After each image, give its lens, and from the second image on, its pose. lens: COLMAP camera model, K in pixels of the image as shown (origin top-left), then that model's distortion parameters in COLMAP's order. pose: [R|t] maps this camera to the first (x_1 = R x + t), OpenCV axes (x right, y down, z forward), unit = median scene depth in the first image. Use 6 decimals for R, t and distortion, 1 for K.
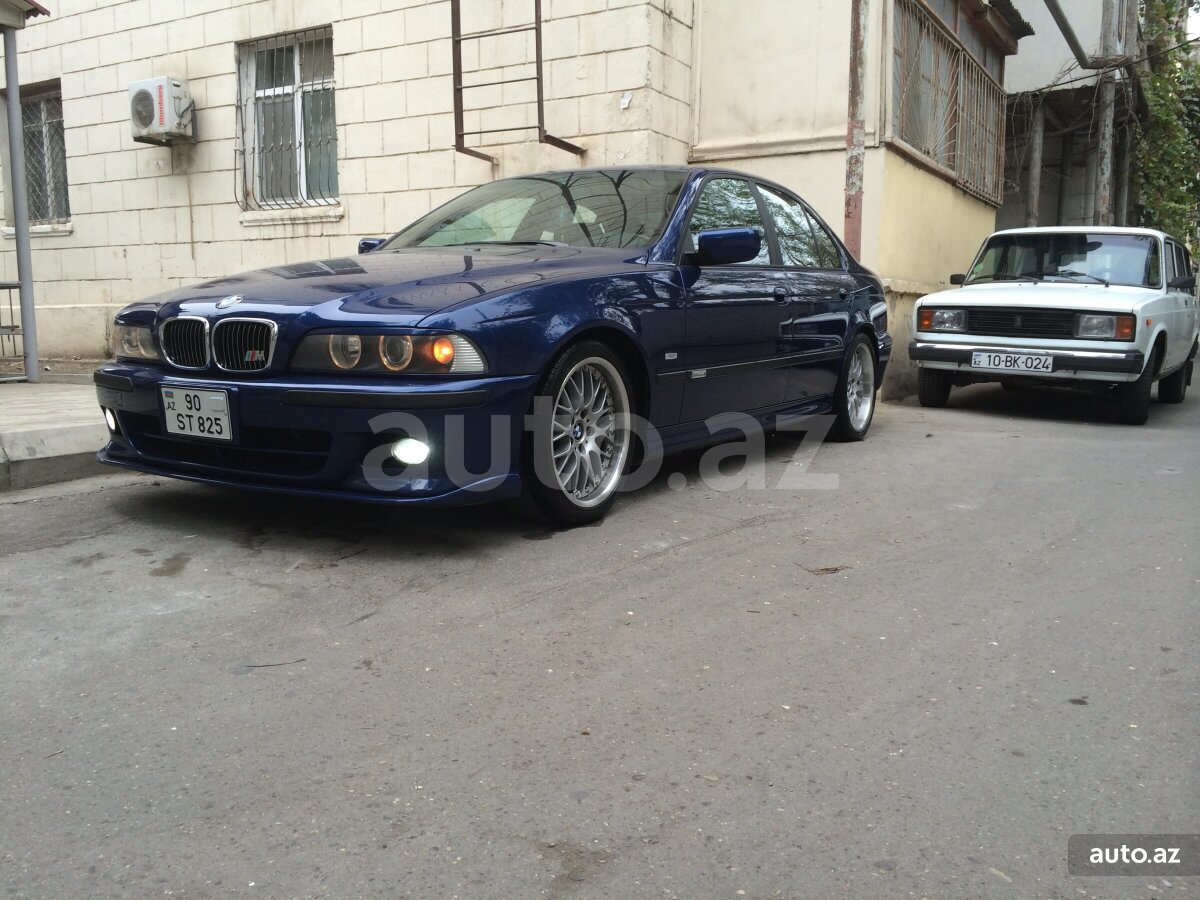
lens RADIAL K [[1043.4, 0, 611.4], [0, 1043.4, 447.6], [0, 0, 1]] dist [0.080084, -0.102177]
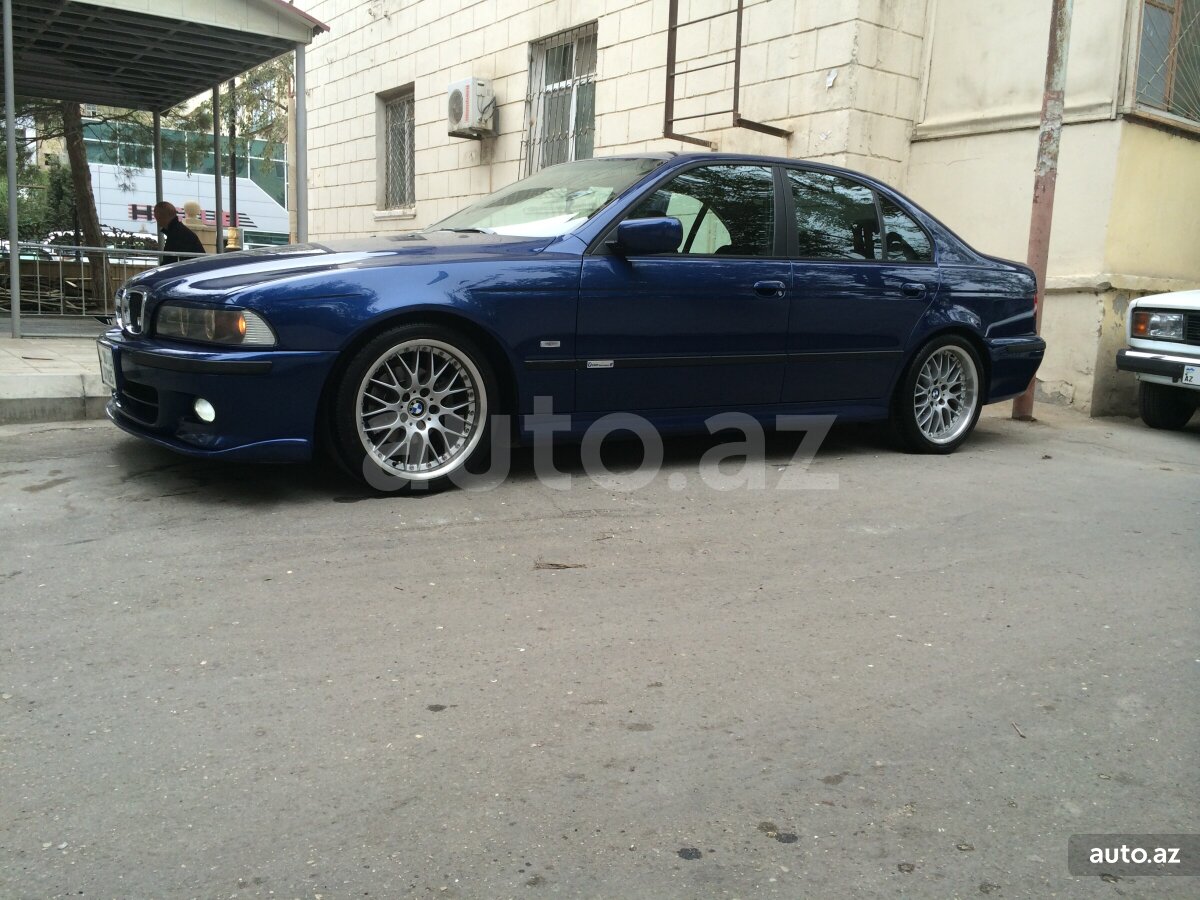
lens RADIAL K [[1043.4, 0, 600.1], [0, 1043.4, 451.3], [0, 0, 1]] dist [0.080084, -0.102177]
pose [[0.907123, 0.098165, -0.409257, 0.244954], [-0.089789, 0.995170, 0.039684, -0.013219], [0.411176, 0.000749, 0.911556, 0.042472]]
